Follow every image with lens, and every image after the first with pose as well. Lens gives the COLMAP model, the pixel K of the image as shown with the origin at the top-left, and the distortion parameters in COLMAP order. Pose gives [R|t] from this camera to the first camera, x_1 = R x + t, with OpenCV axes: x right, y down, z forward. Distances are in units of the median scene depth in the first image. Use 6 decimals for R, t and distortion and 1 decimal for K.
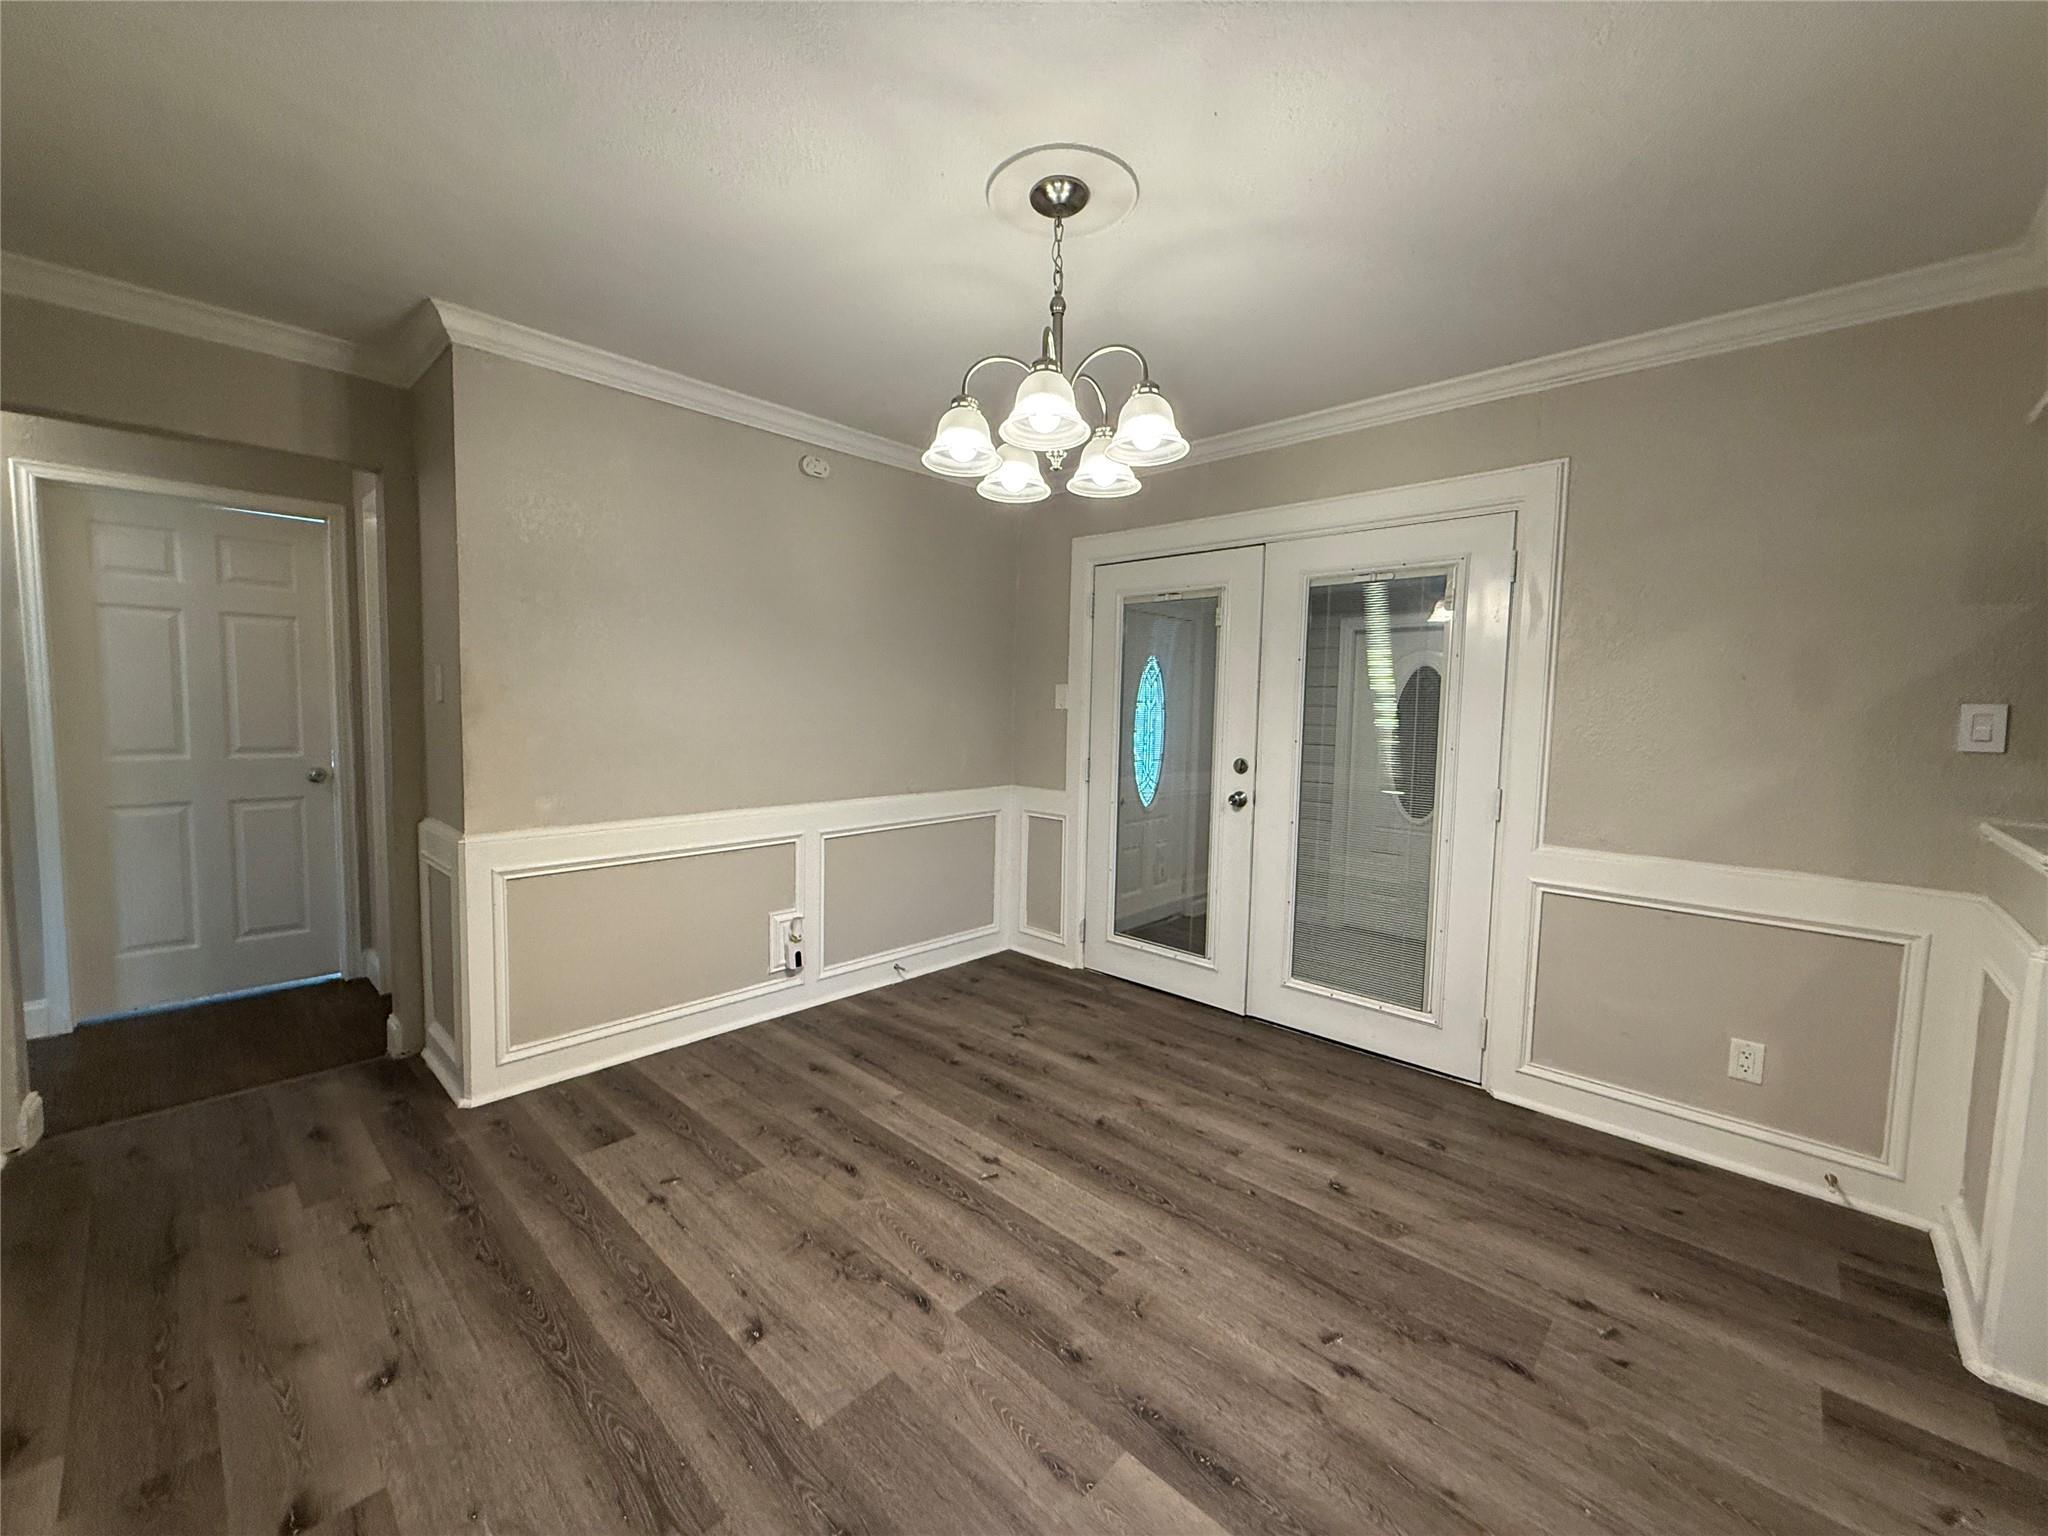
lens RADIAL K [[819.9, 0, 1022.3], [0, 819.9, 763.2], [0, 0, 1]] dist [0.000585, -0.000052]
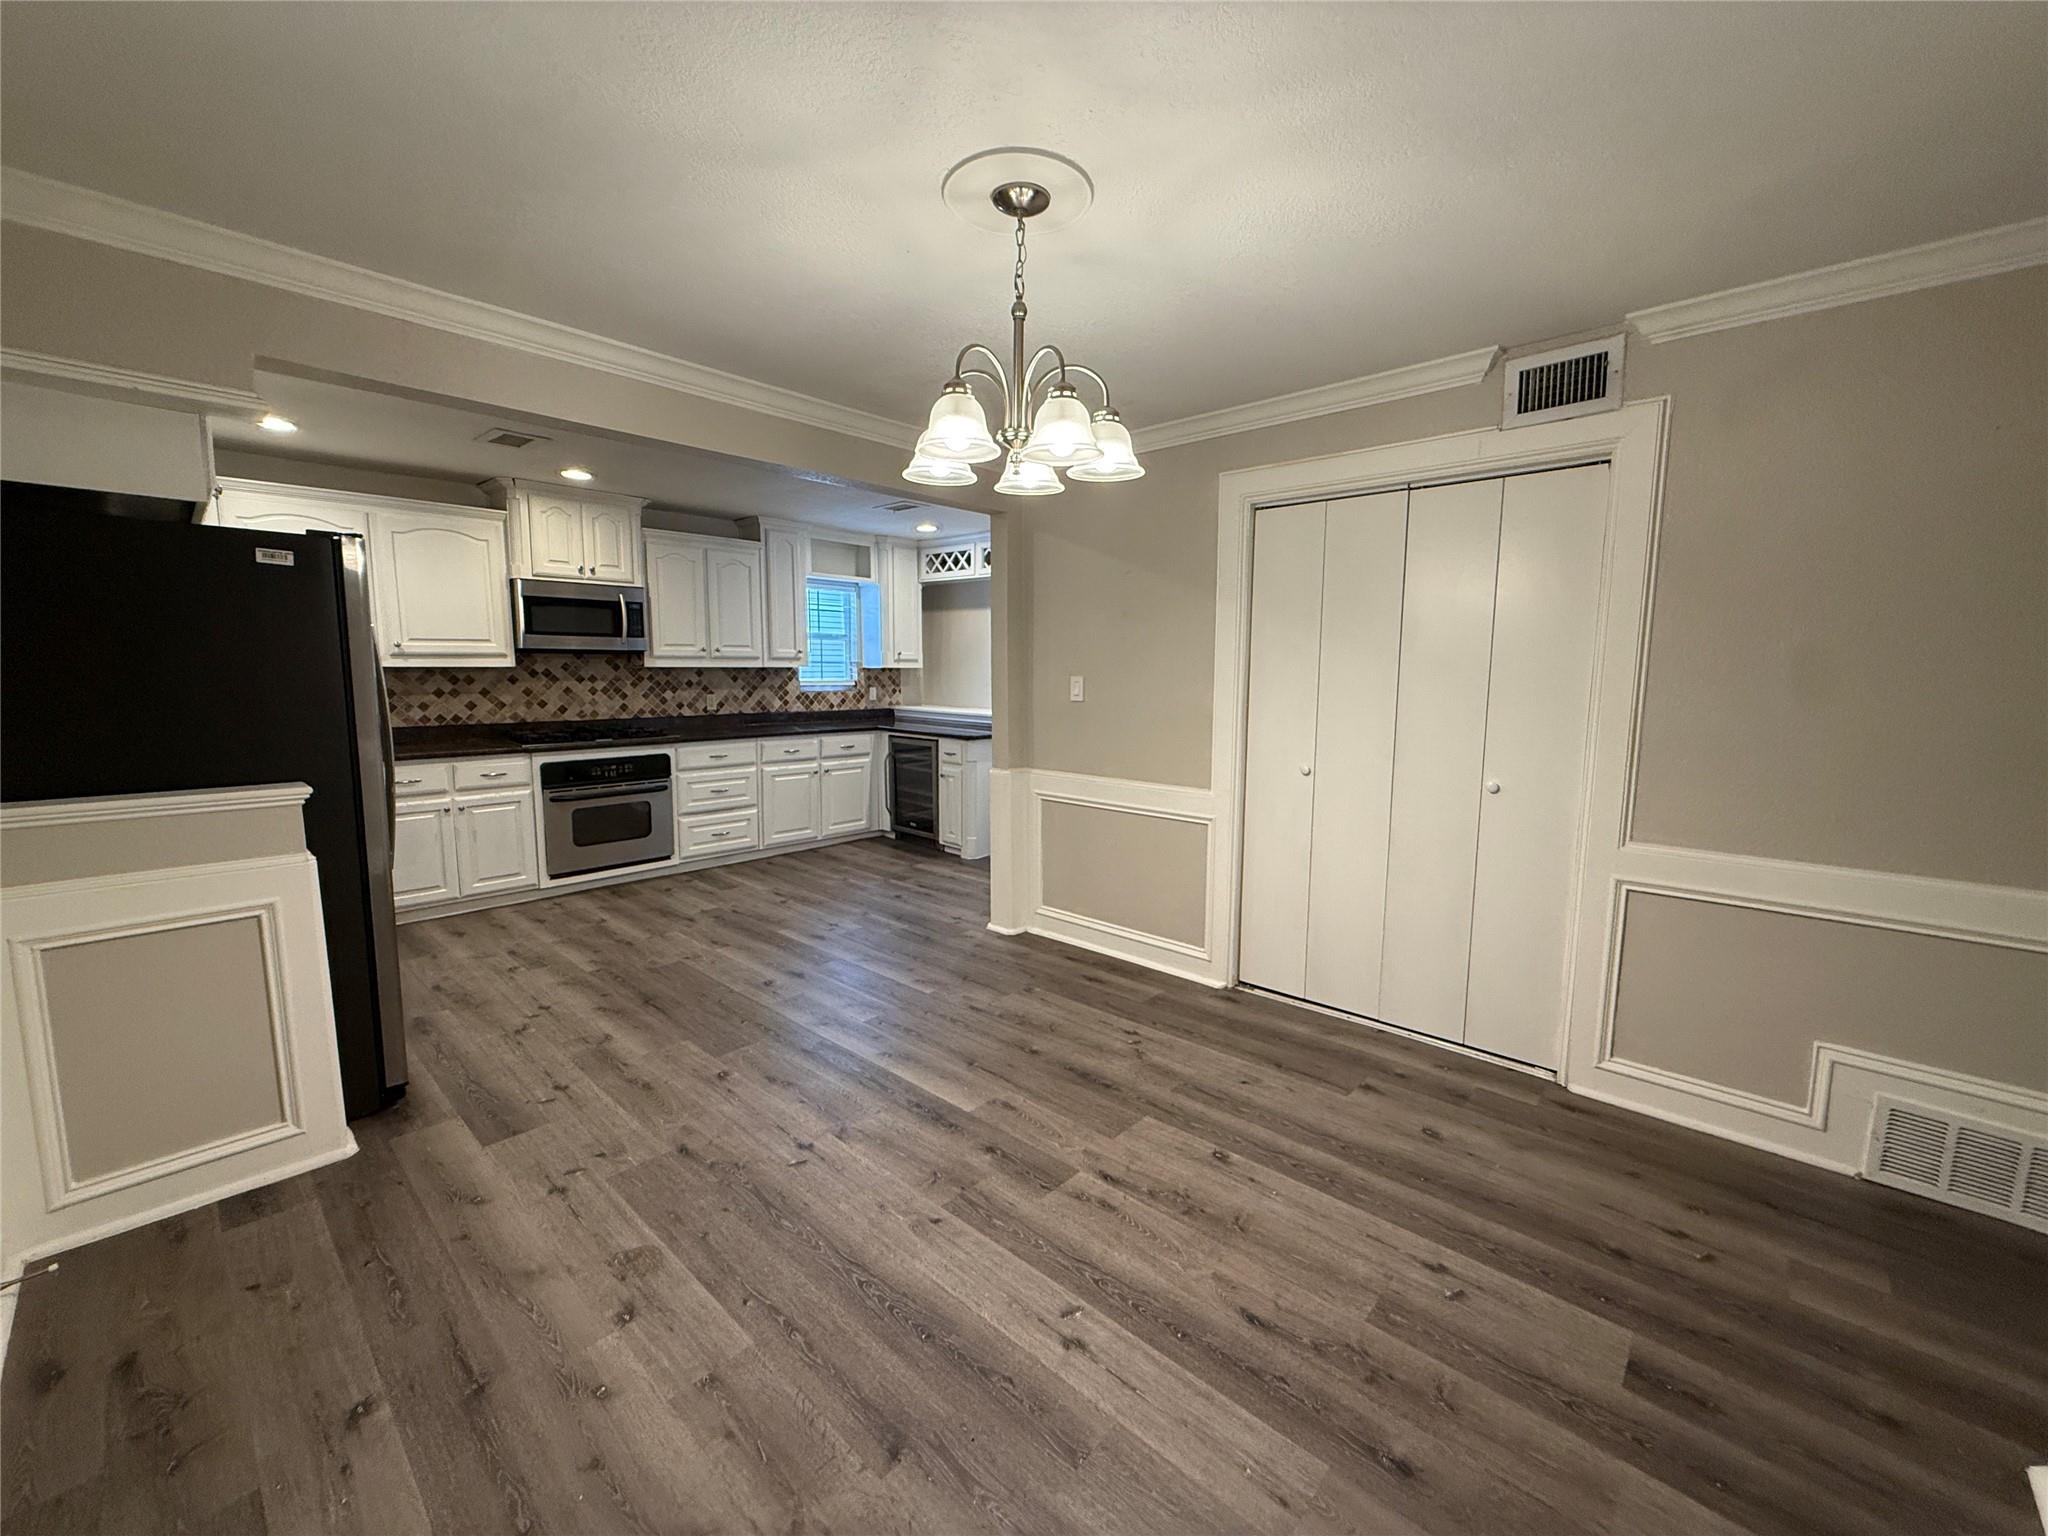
lens RADIAL K [[819.9, 0, 1026.1], [0, 819.9, 767.2], [0, 0, 1]] dist [0.000585, -0.000052]
pose [[-0.999644, -0.024332, -0.010940, 0.028129], [-0.026005, 0.980278, 0.195903, -0.181260], [0.005958, 0.196118, -0.980562, 1.901297]]
